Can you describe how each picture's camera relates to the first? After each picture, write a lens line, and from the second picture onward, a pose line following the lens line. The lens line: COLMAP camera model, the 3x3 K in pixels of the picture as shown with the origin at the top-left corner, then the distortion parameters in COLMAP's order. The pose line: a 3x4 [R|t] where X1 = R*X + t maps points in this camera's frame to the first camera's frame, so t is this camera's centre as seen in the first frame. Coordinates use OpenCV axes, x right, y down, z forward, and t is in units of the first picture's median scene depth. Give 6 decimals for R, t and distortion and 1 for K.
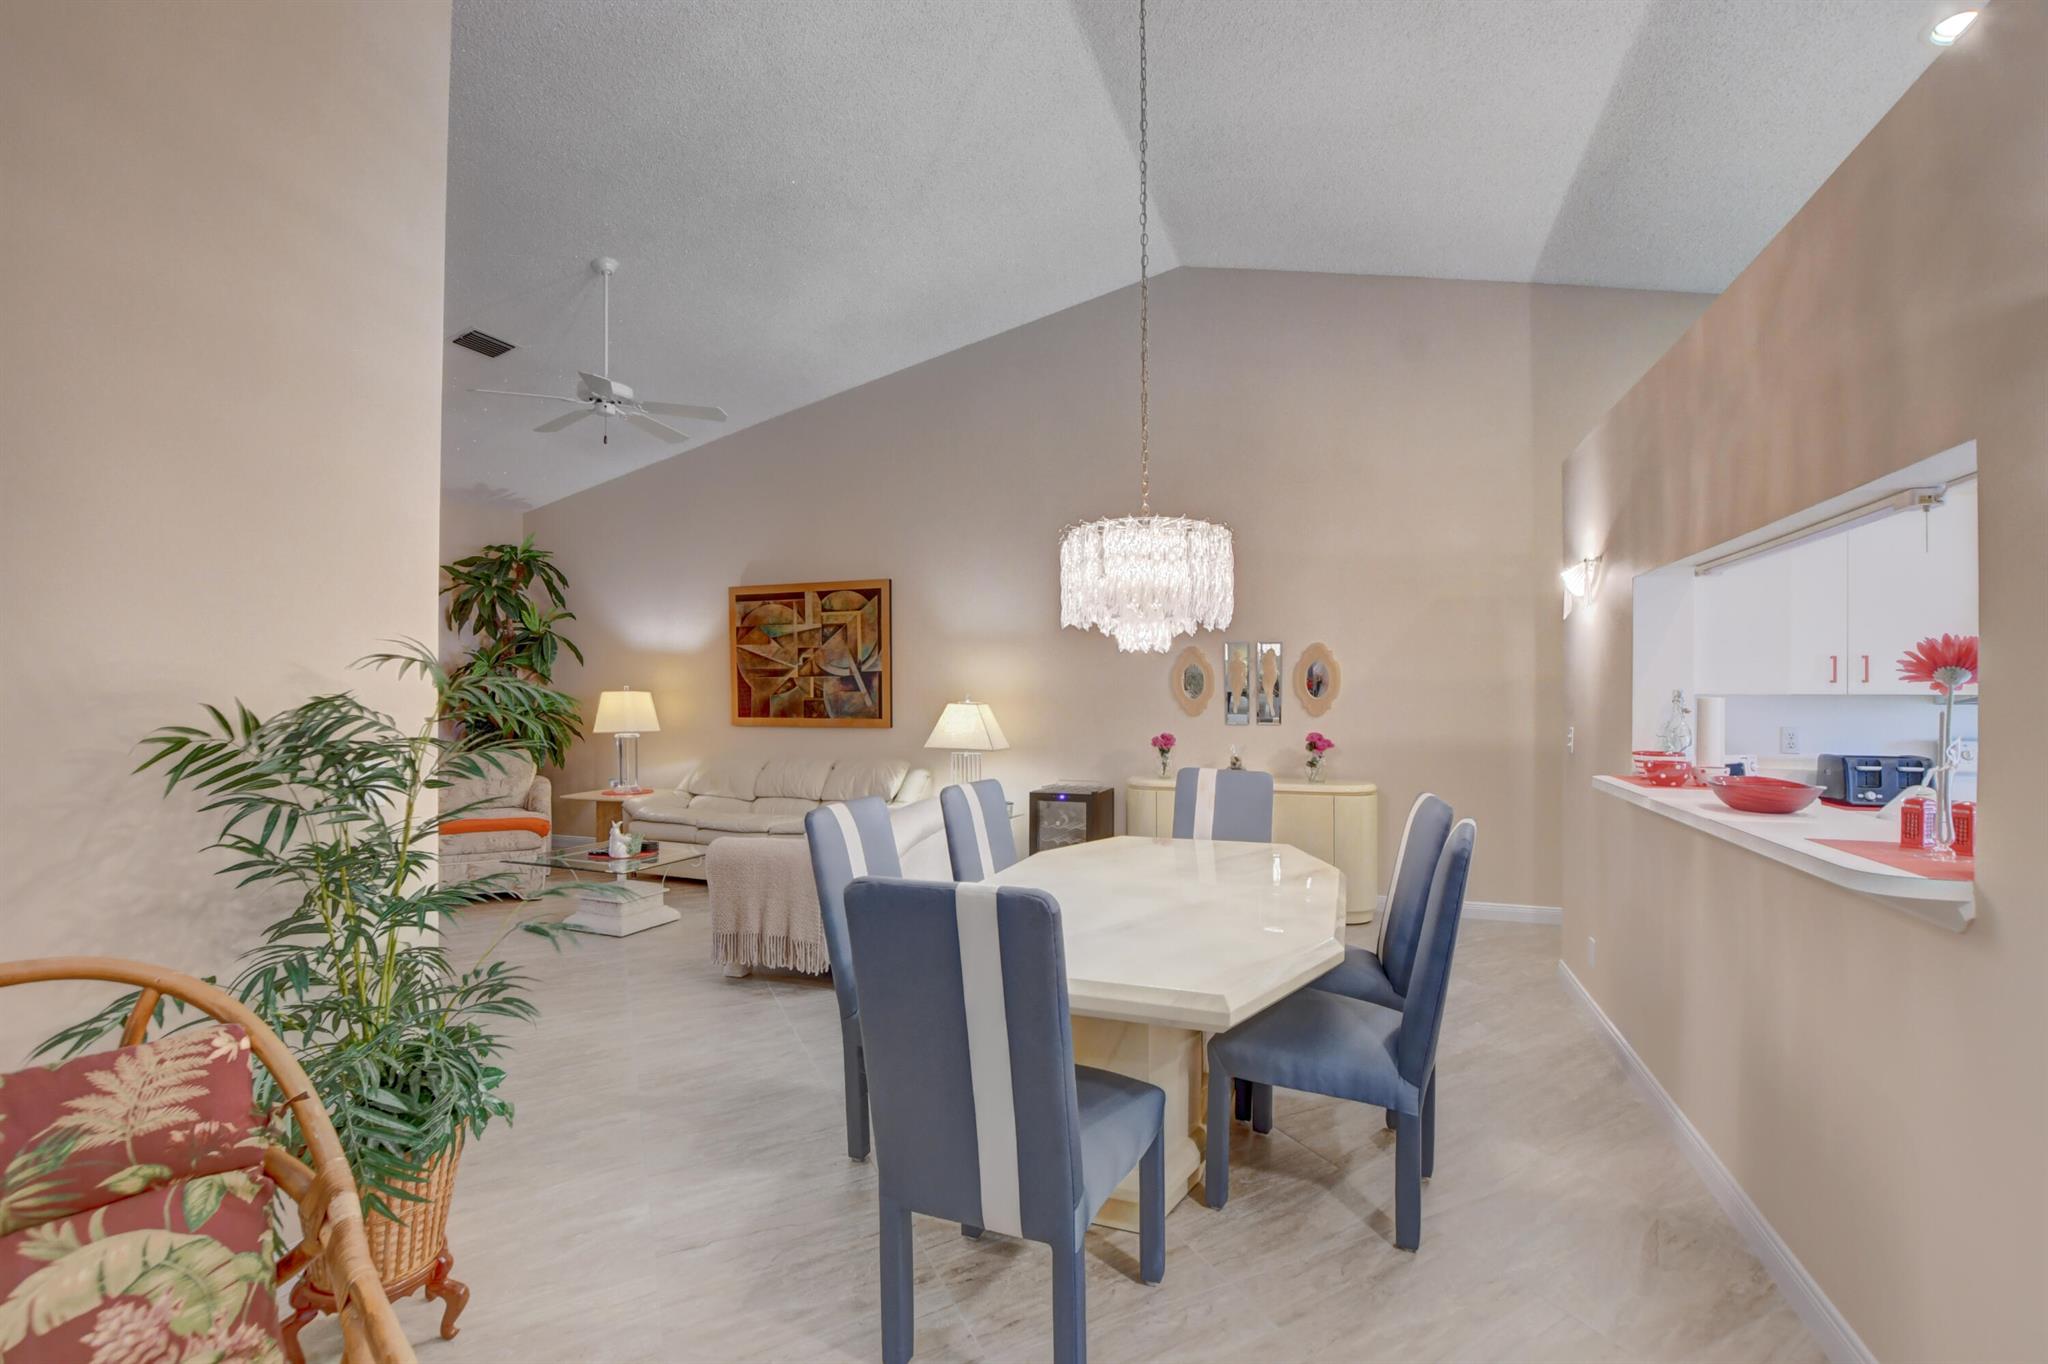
lens RADIAL K [[907.4, 0, 1009.2], [0, 907.4, 689.9], [0, 0, 1]] dist [-0.034289, 0.005232]
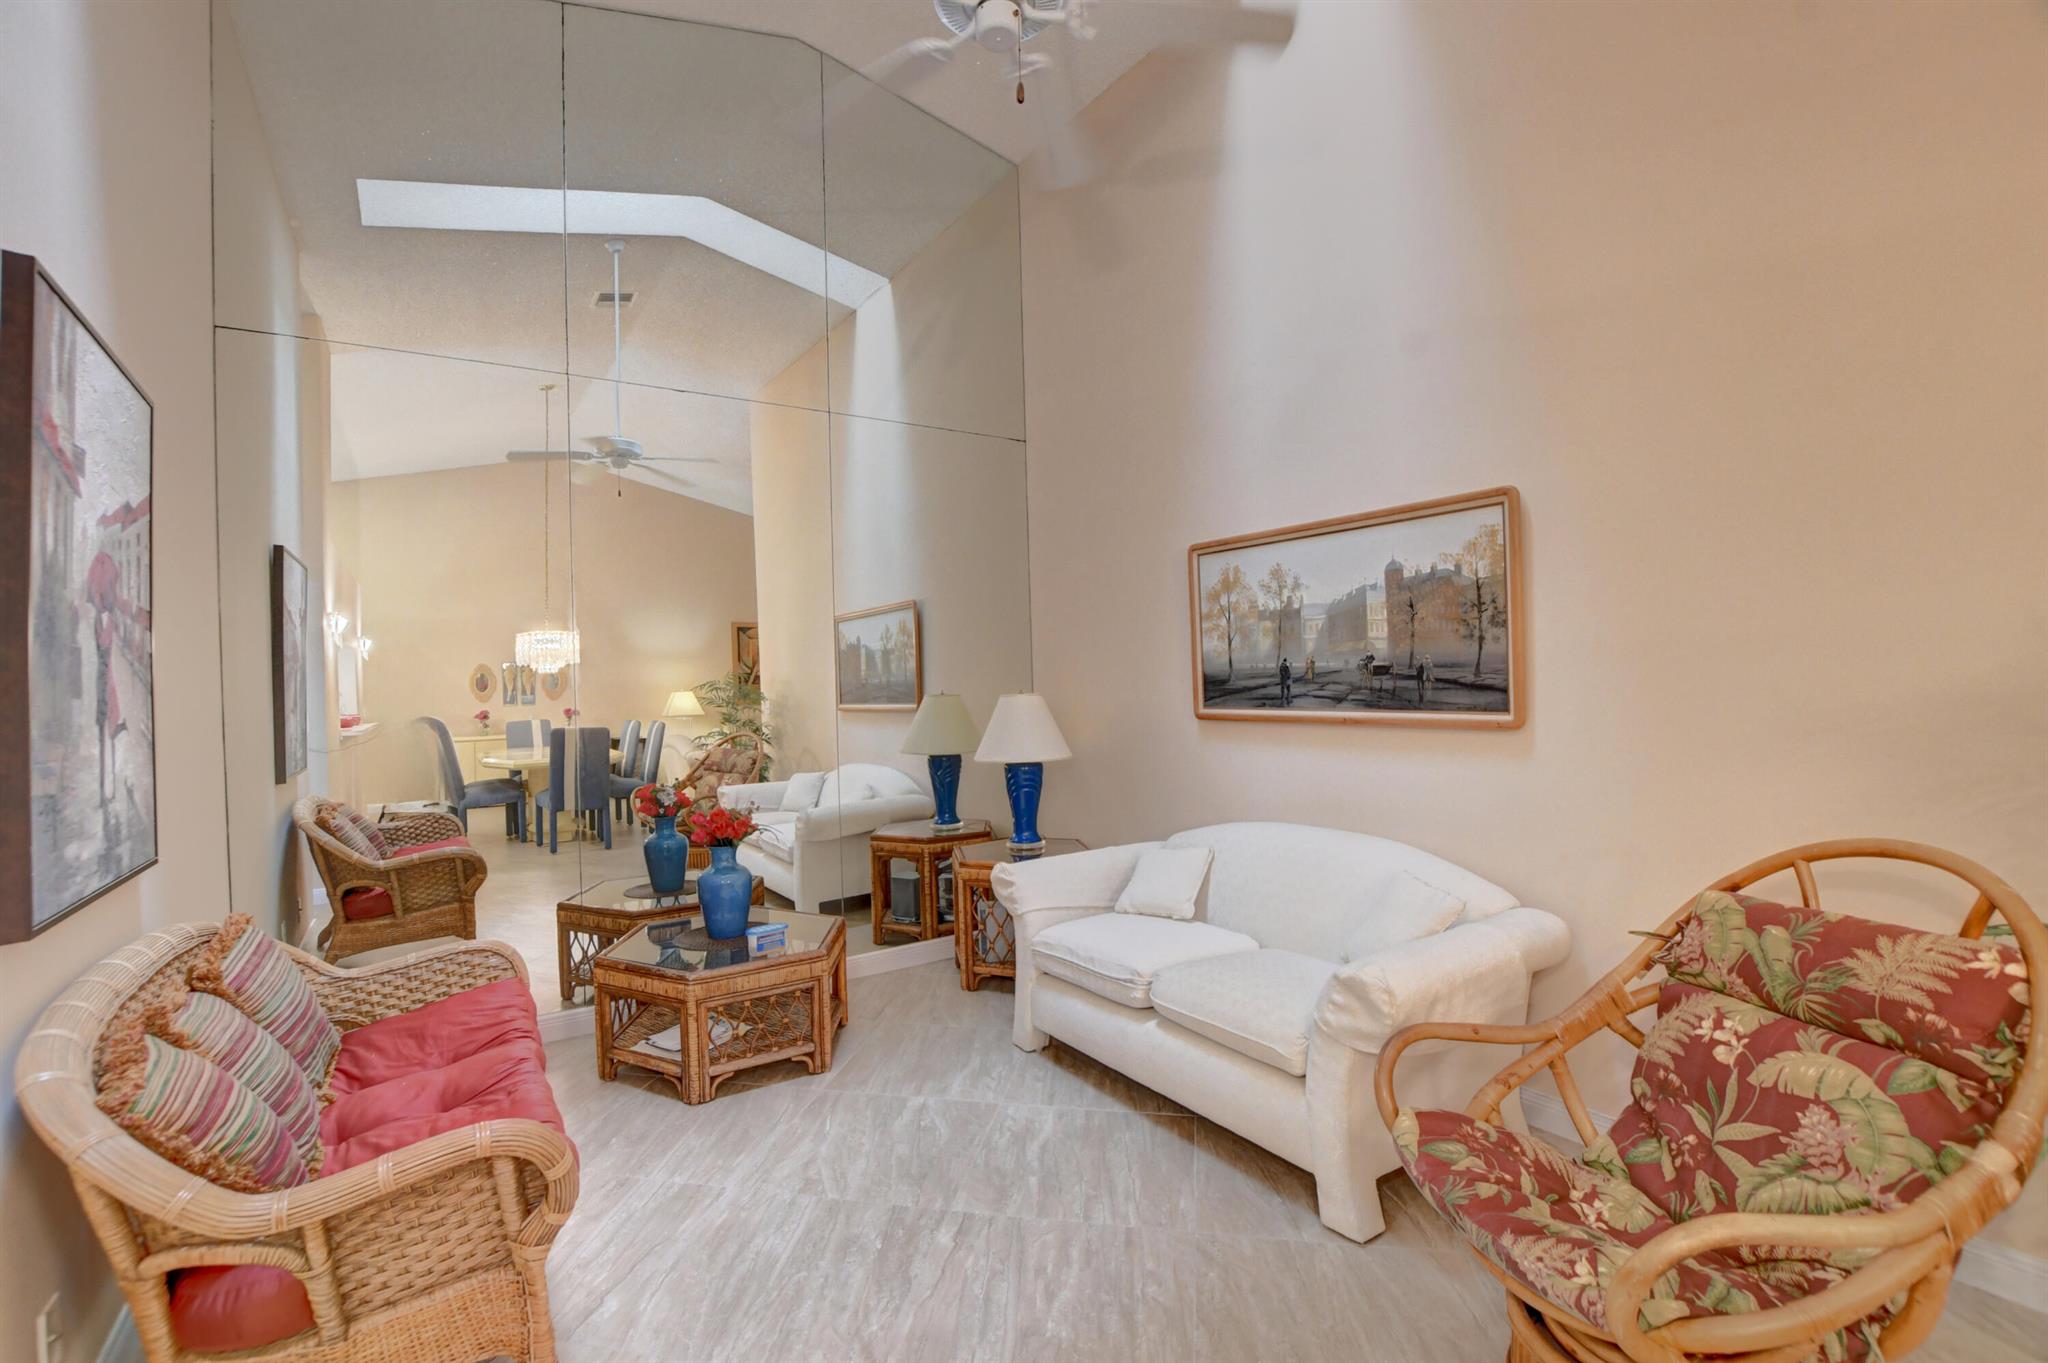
lens RADIAL K [[907.4, 0, 1016.8], [0, 907.4, 677.8], [0, 0, 1]] dist [-0.034289, 0.005232]
pose [[-0.579432, 0.014357, -0.814894, 0.114866], [0.031974, 0.999476, -0.005126, 0.009227], [0.814393, -0.029026, -0.579587, 0.136438]]
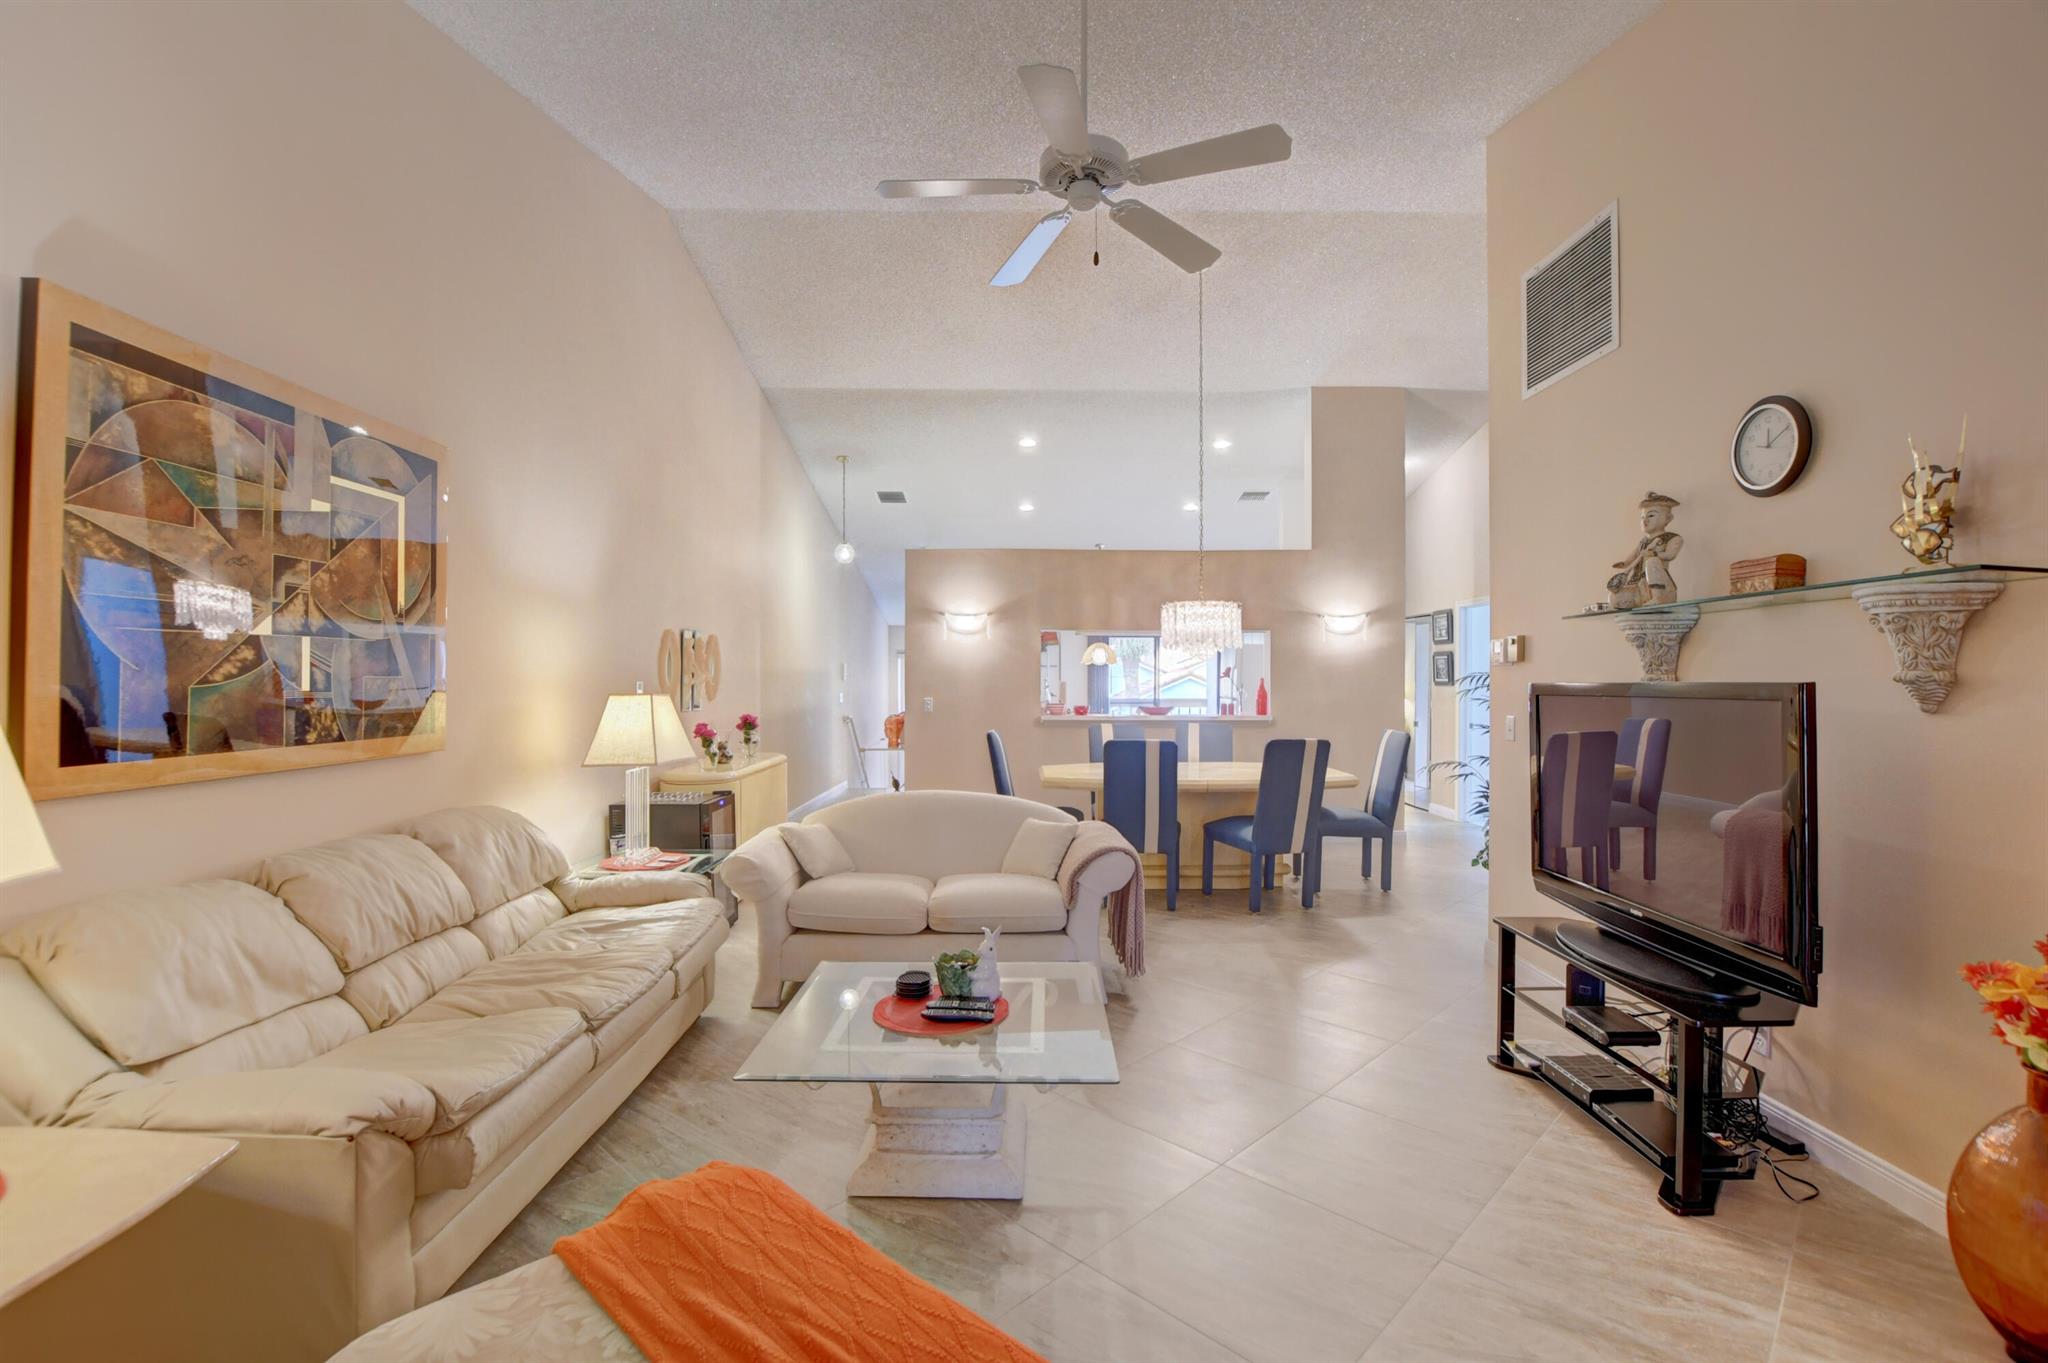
lens RADIAL K [[907.4, 0, 1009.4], [0, 907.4, 694.4], [0, 0, 1]] dist [-0.034289, 0.005232]
pose [[-0.349902, -0.014629, 0.936672, -0.683025], [-0.002020, 0.999888, 0.014862, 0.003488], [-0.936784, 0.003308, -0.349892, 0.867879]]
